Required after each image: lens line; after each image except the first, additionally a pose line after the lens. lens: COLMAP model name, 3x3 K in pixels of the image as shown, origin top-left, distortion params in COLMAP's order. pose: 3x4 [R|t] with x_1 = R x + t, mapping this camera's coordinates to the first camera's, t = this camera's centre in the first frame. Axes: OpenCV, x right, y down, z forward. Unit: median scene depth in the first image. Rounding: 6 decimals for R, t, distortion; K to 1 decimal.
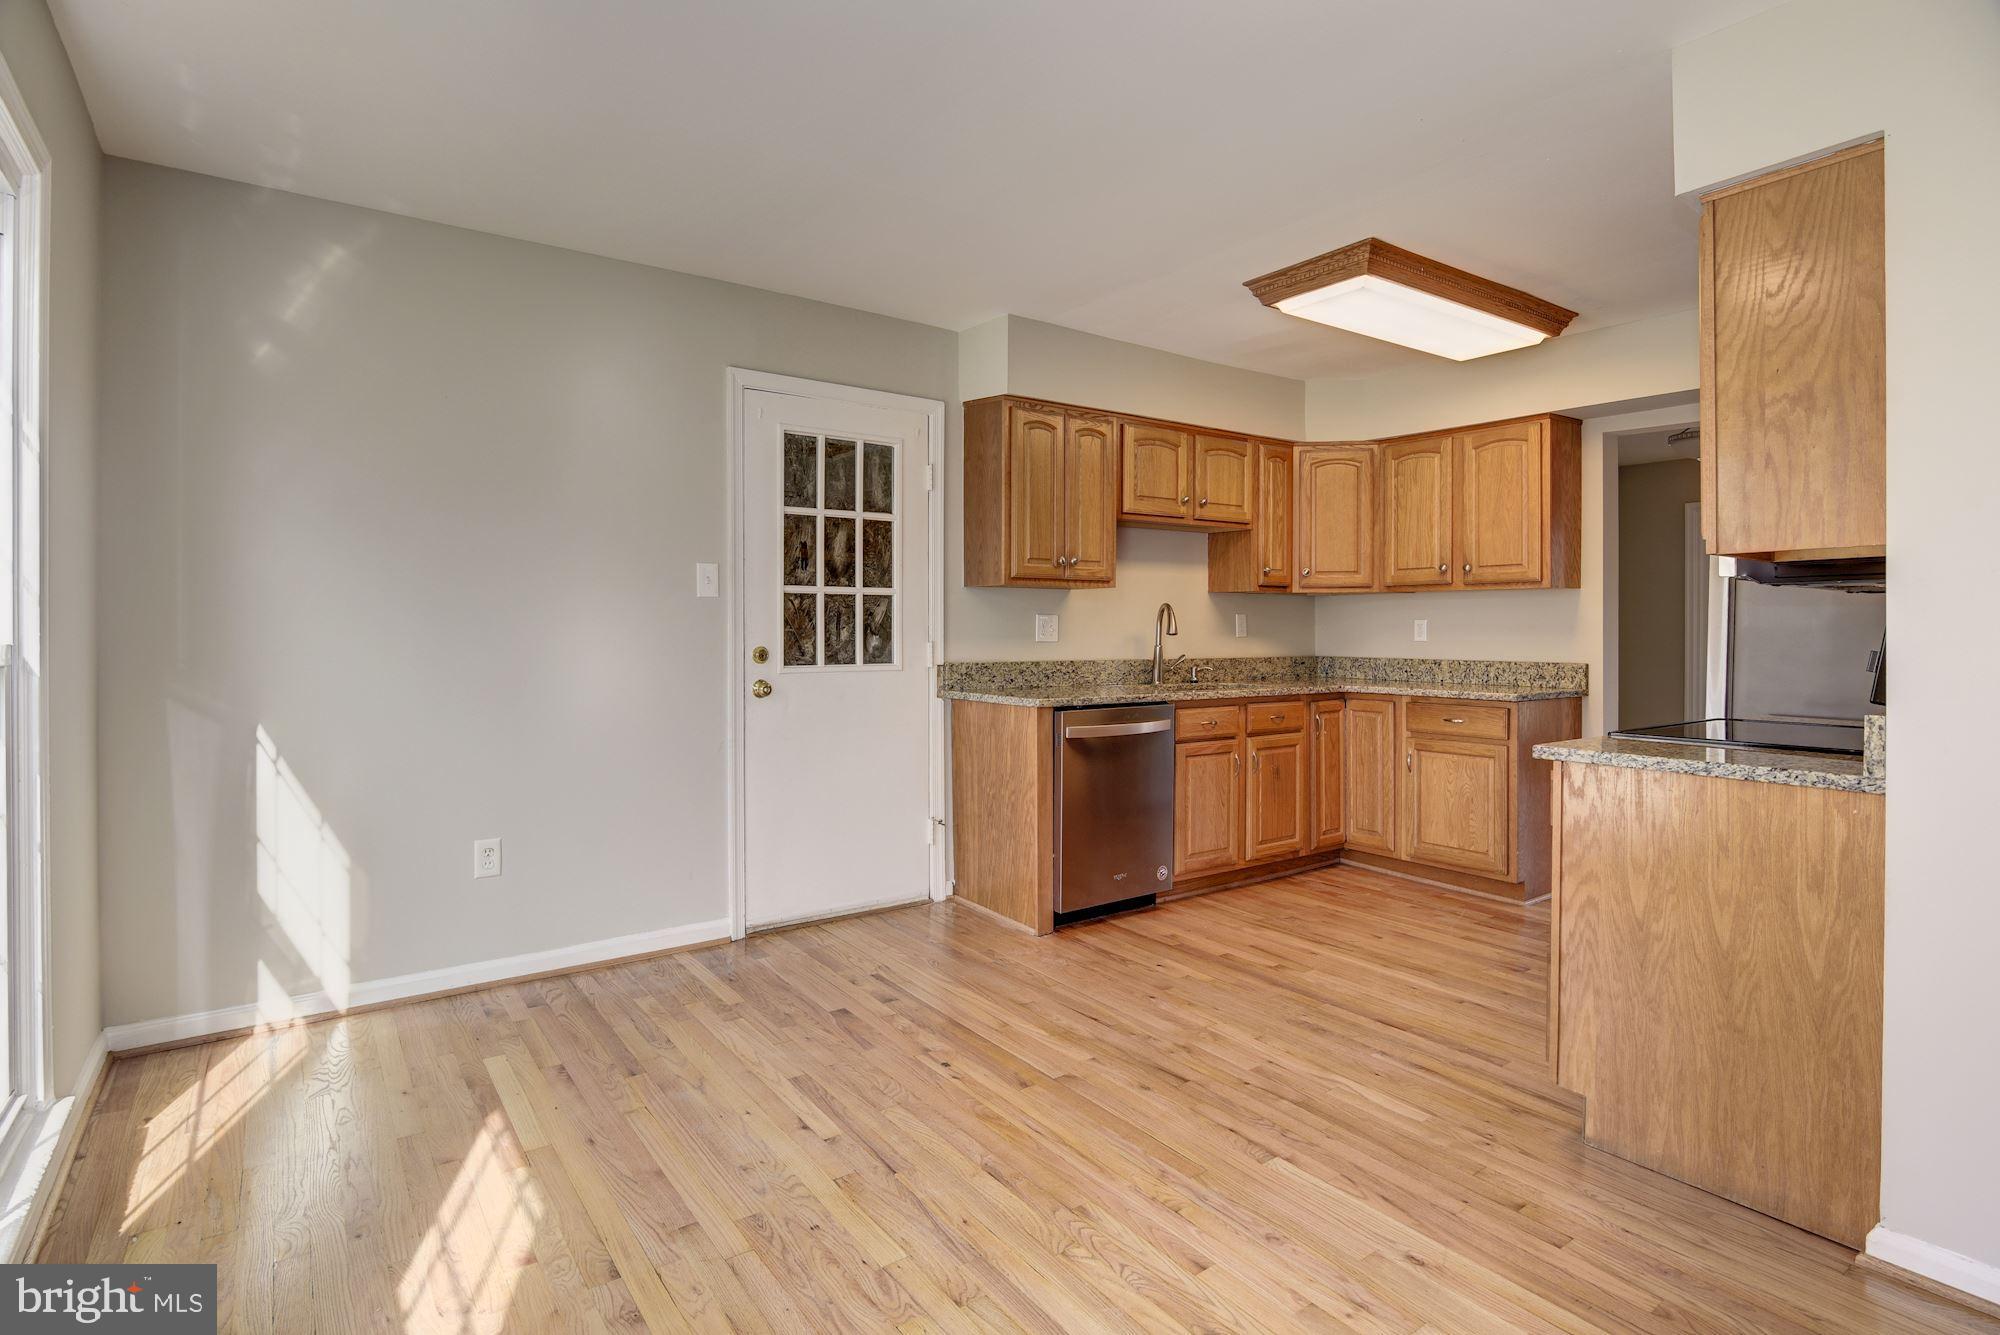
lens RADIAL K [[995.1, 0, 1024.3], [0, 995.1, 637.2], [0, 0, 1]] dist [-0.010716, 0.001358]
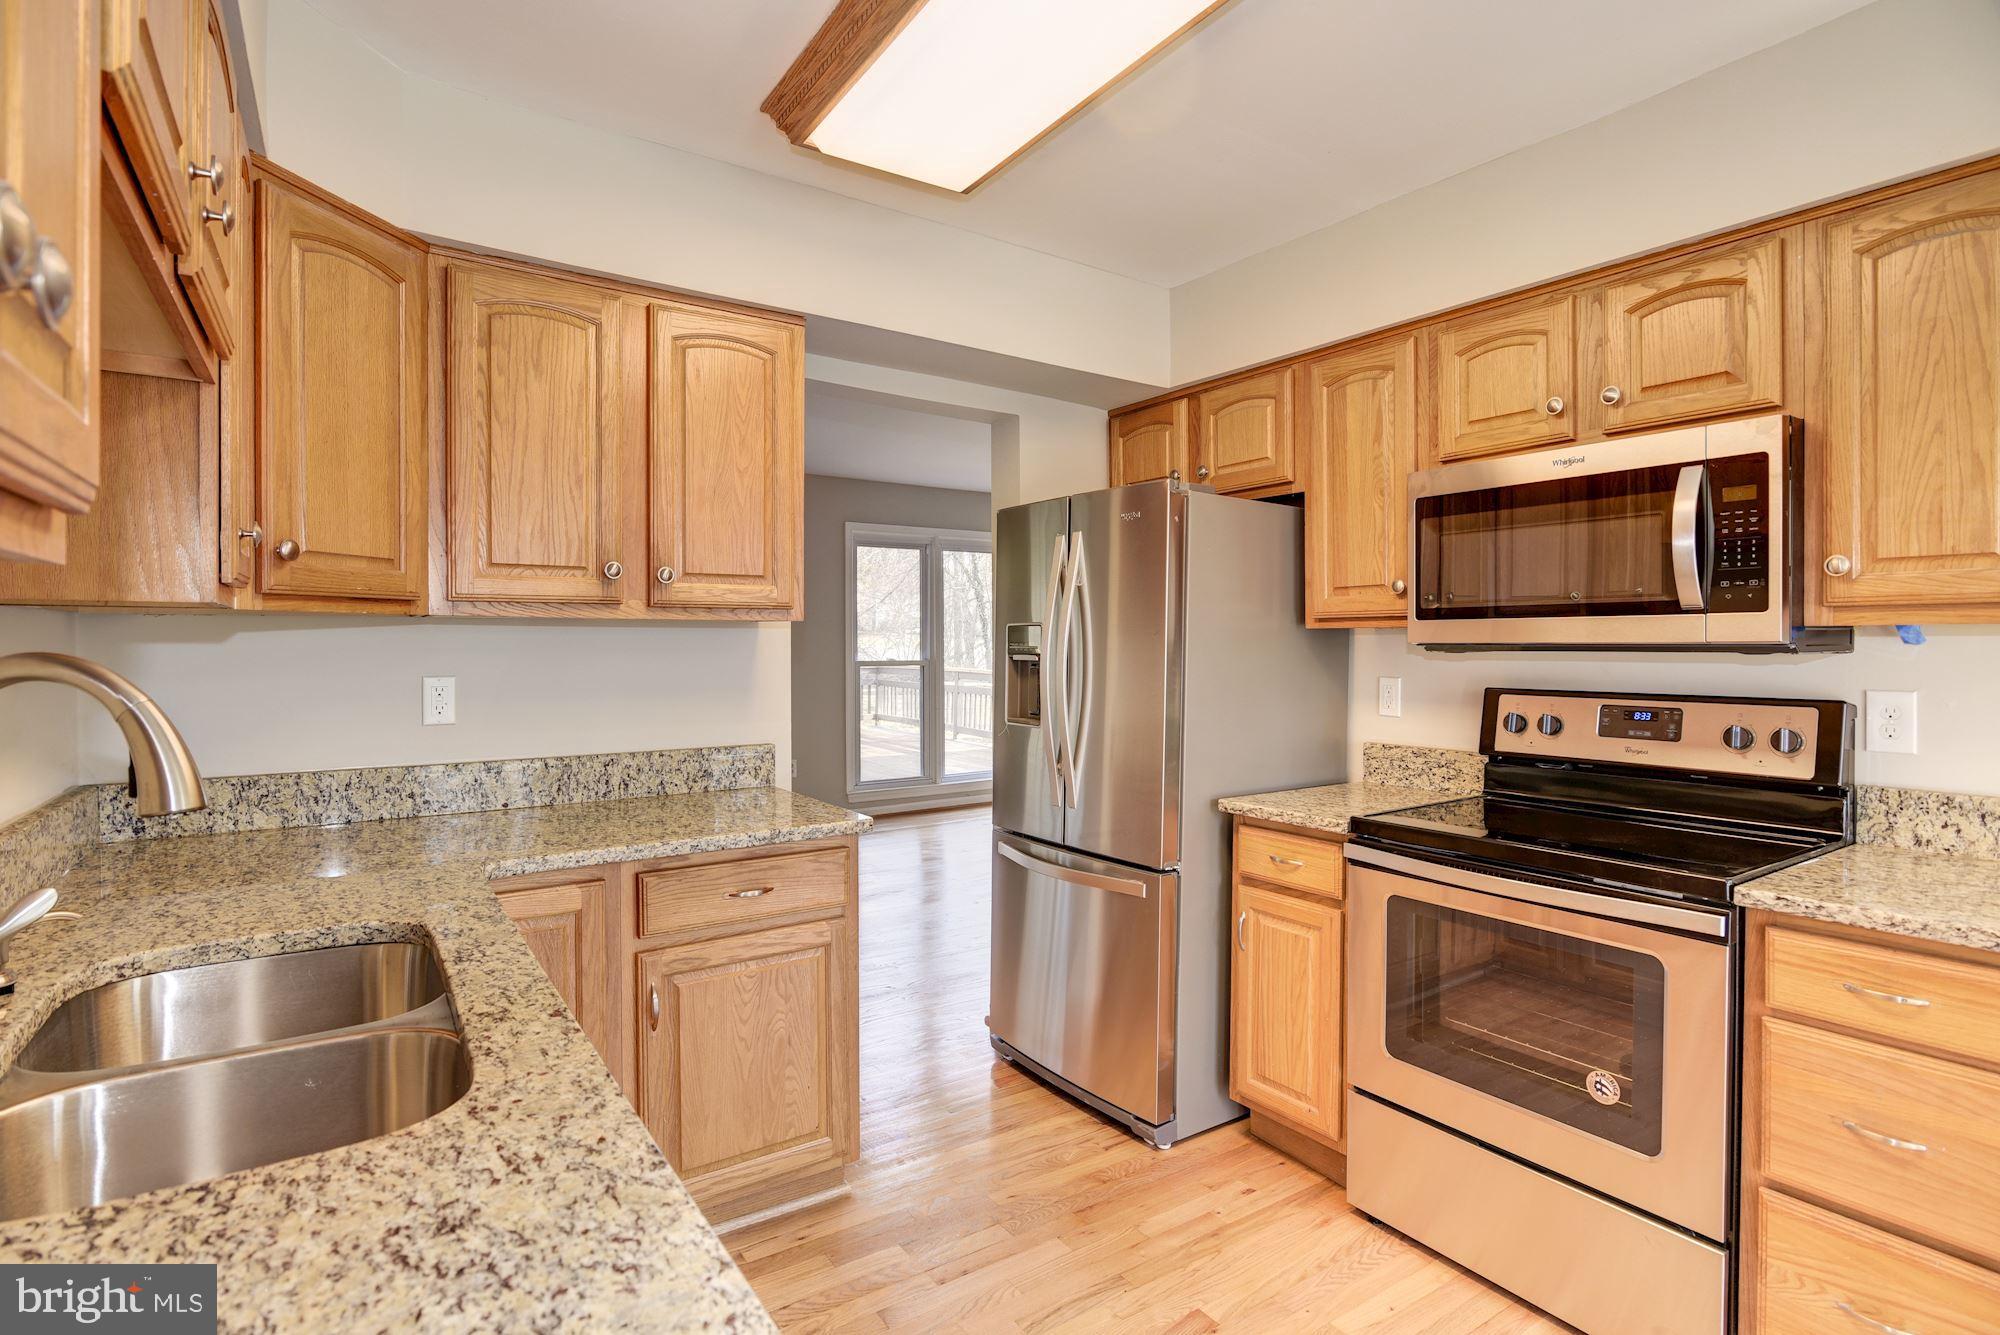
lens RADIAL K [[995.1, 0, 997.4], [0, 995.1, 652.0], [0, 0, 1]] dist [-0.010716, 0.001358]
pose [[0.052592, -0.008953, 0.998576, -0.041975], [0.009504, 0.999919, 0.008464, -0.033902], [-0.998571, 0.009046, 0.052673, 0.813874]]
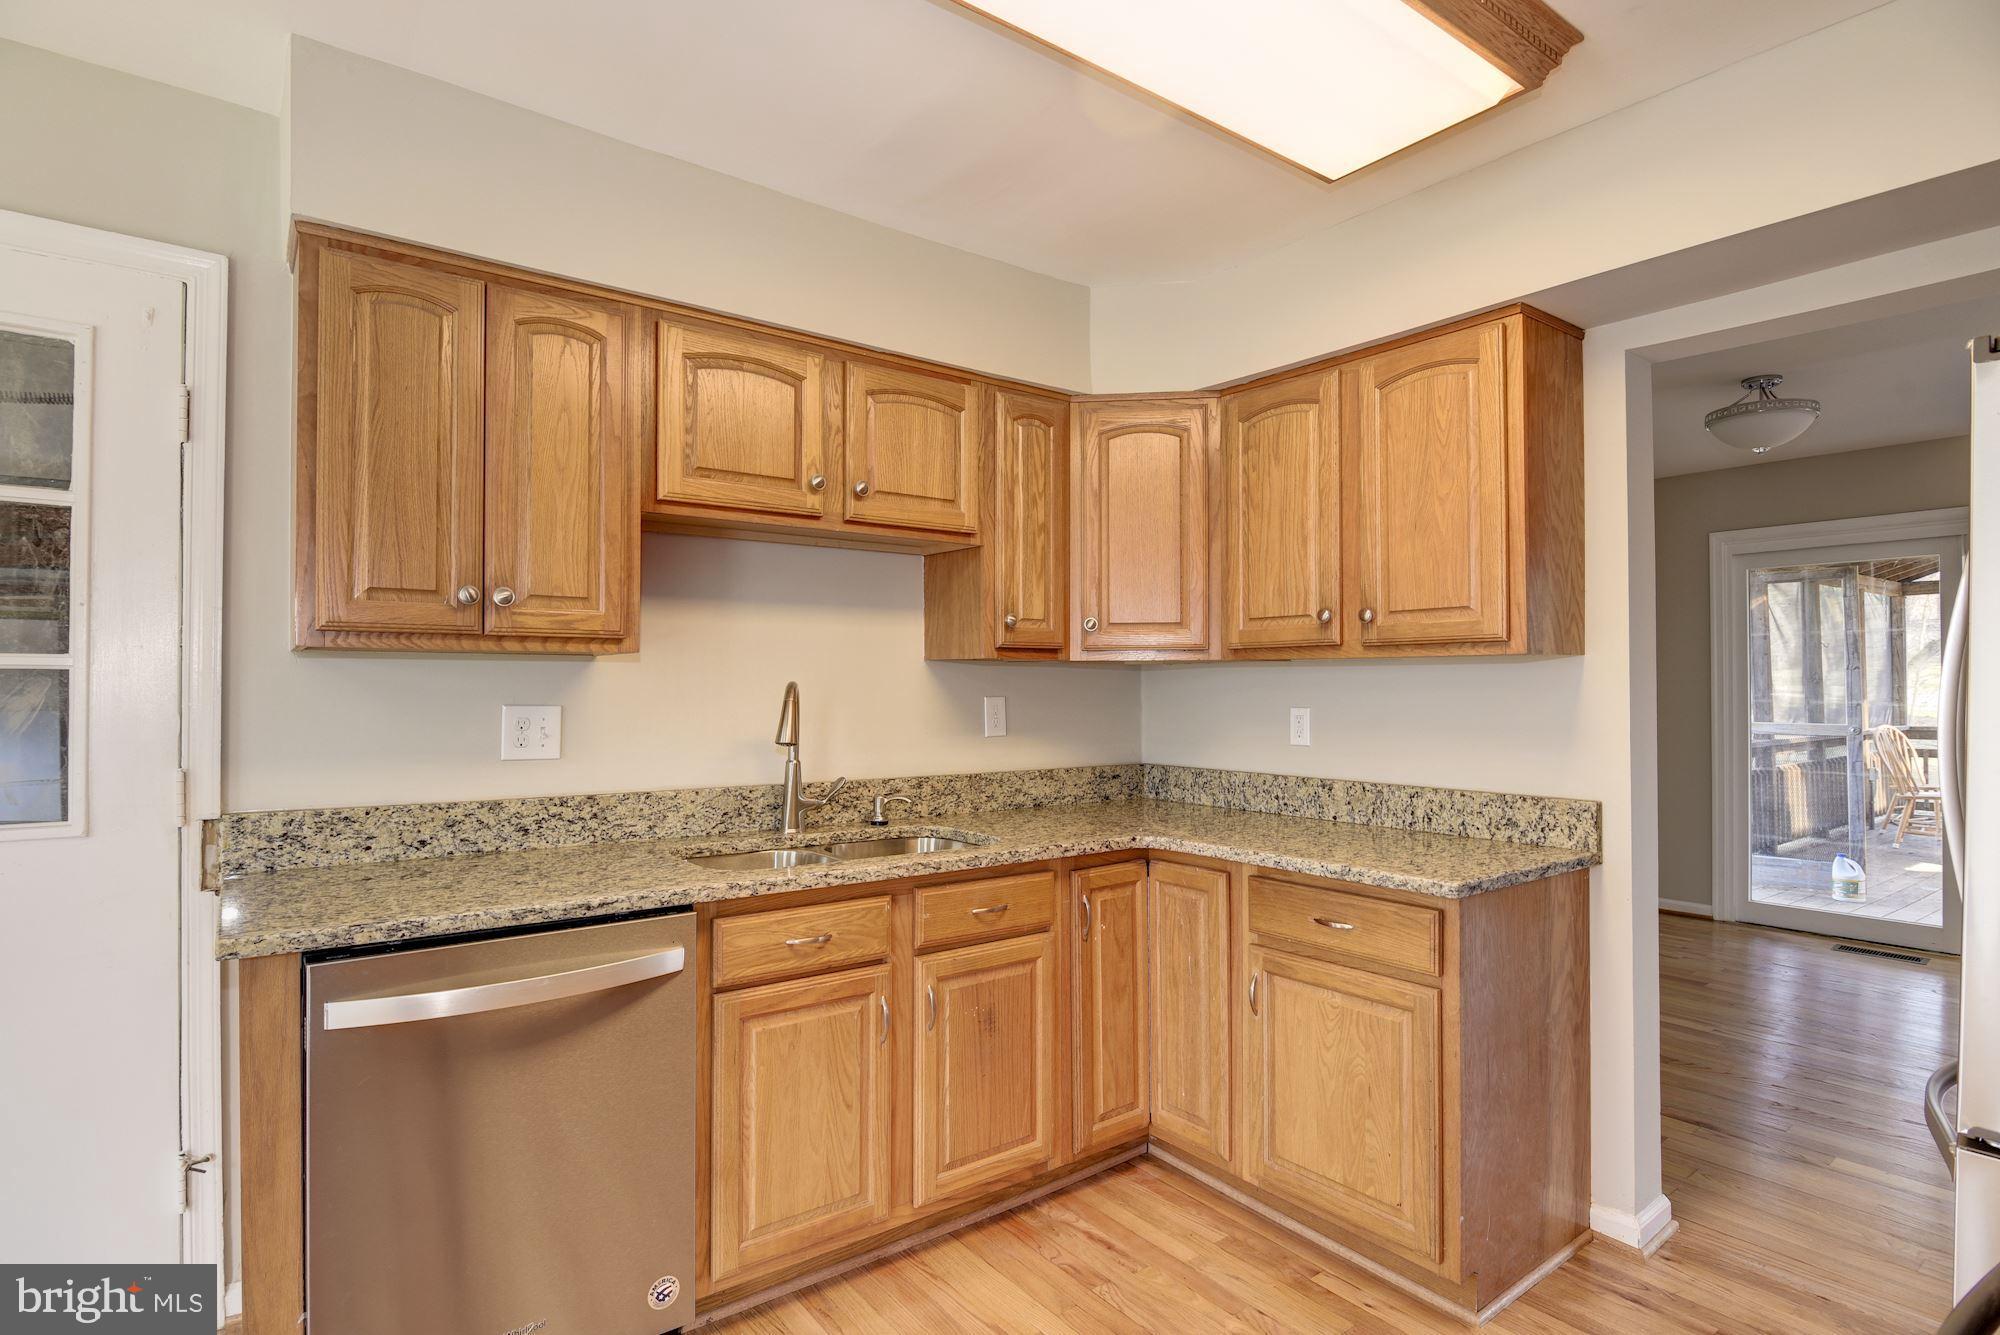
lens RADIAL K [[995.1, 0, 1006.0], [0, 995.1, 673.6], [0, 0, 1]] dist [-0.010716, 0.001358]
pose [[0.999975, 0.001311, 0.006909, 0.253594], [-0.001151, 0.999733, -0.023059, -0.026849], [-0.006937, 0.023050, 0.999710, 0.481542]]
